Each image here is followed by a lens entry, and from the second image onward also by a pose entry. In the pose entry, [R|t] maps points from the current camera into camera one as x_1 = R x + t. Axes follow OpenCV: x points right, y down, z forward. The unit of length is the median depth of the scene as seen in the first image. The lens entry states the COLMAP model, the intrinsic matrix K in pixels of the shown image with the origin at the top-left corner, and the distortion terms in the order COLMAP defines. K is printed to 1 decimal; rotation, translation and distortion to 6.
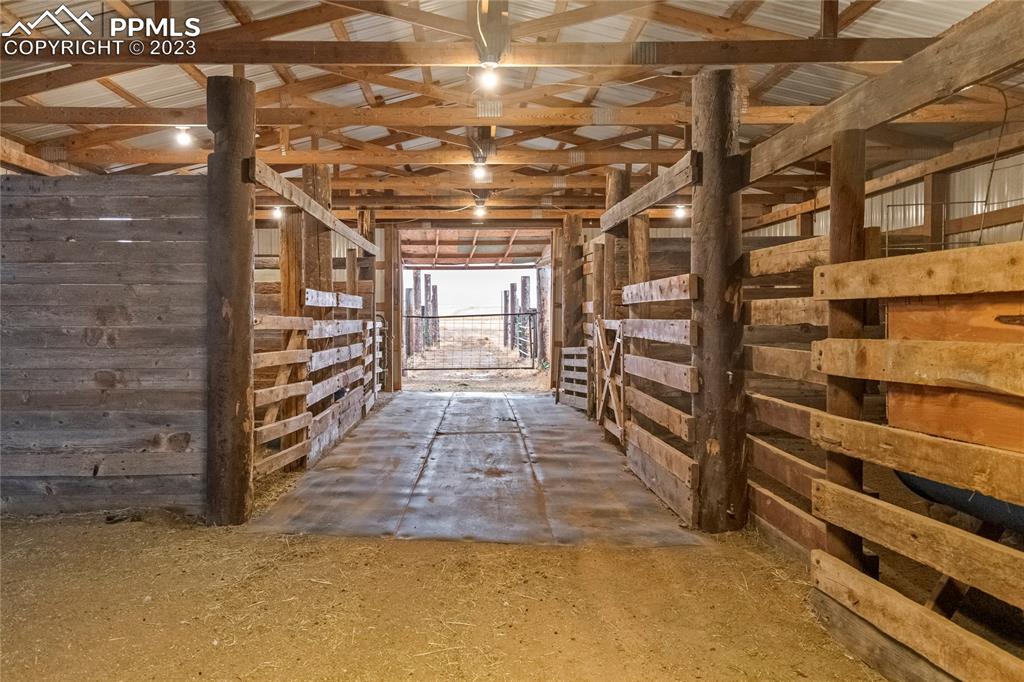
lens RADIAL K [[784.6, 0, 509.2], [0, 784.6, 338.7], [0, 0, 1]] dist [0.007246, 0.000962]
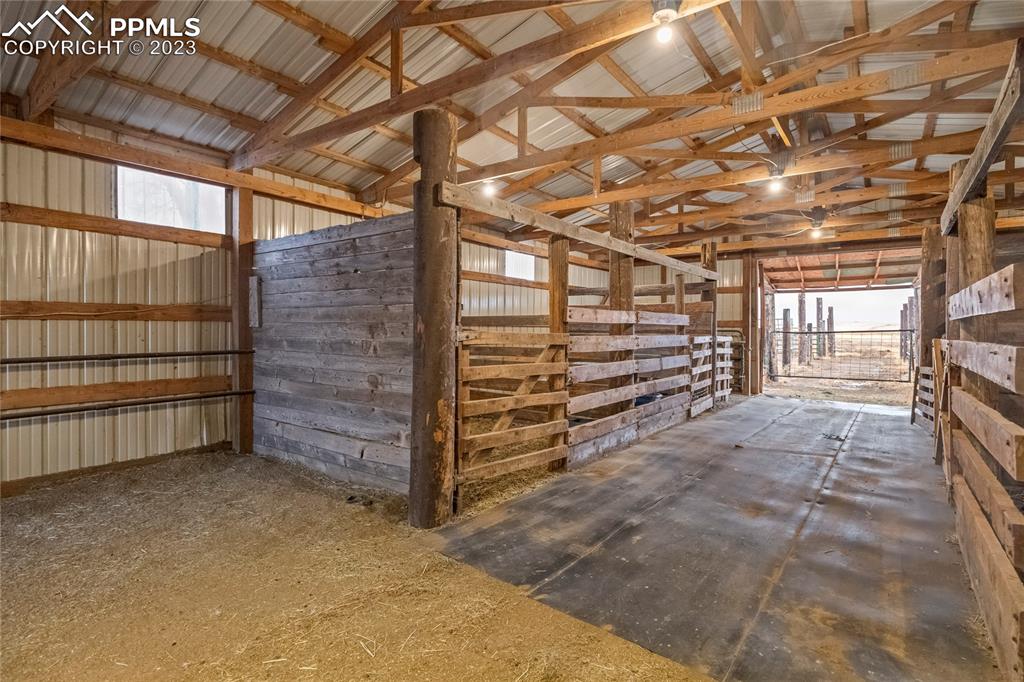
lens RADIAL K [[504.7, 0, 542.4], [0, 504.7, 329.3], [0, 0, 1]] dist [0.001707, -0.004654]
pose [[0.791346, 0.007287, -0.611325, 0.120434], [-0.025657, 0.999444, -0.021298, -0.013462], [0.610830, 0.032539, 0.791093, 0.340377]]
